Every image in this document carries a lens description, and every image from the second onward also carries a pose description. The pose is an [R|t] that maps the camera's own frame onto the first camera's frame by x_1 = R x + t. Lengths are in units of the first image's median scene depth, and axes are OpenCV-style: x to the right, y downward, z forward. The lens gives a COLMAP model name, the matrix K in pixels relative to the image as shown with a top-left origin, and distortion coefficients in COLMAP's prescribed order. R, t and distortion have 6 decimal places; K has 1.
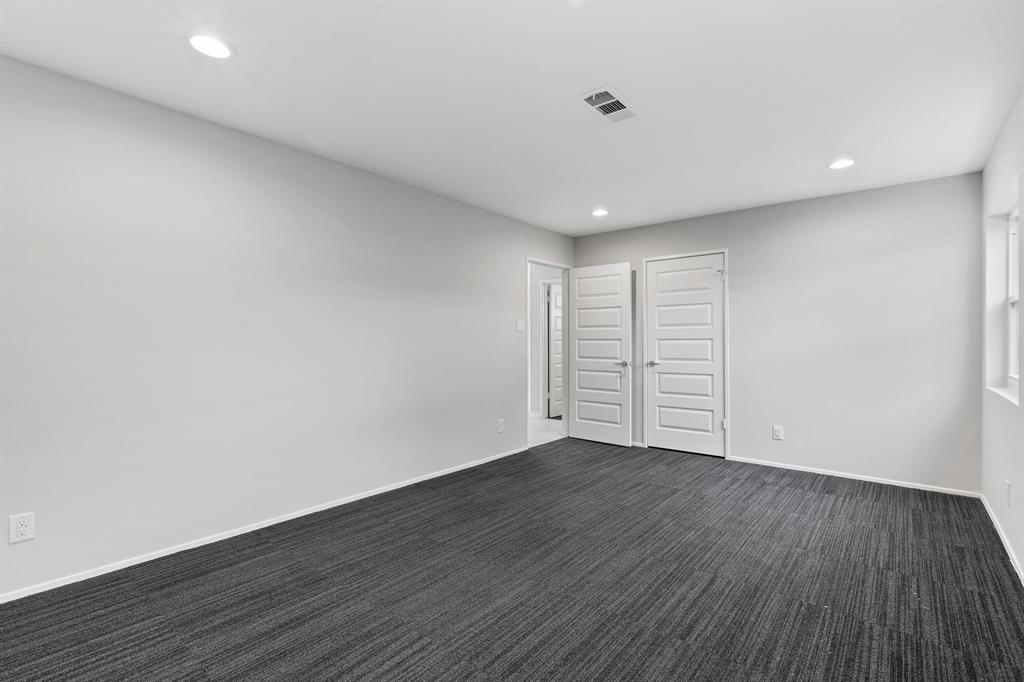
lens RADIAL K [[467.0, 0, 513.2], [0, 467.0, 341.2], [0, 0, 1]] dist [0.001815, -0.000312]
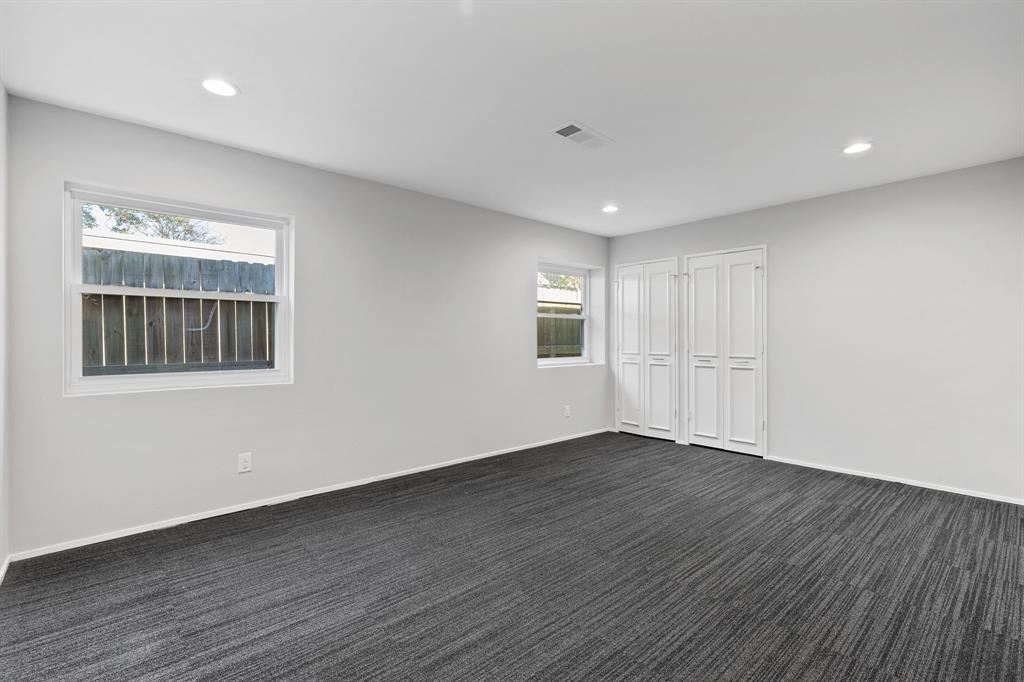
lens RADIAL K [[467.0, 0, 510.7], [0, 467.0, 341.0], [0, 0, 1]] dist [0.001815, -0.000312]
pose [[-0.990228, -0.003112, 0.139425, 0.208497], [-0.001987, 0.999964, 0.008210, -0.001937], [-0.139446, 0.007853, -0.990199, 2.066376]]
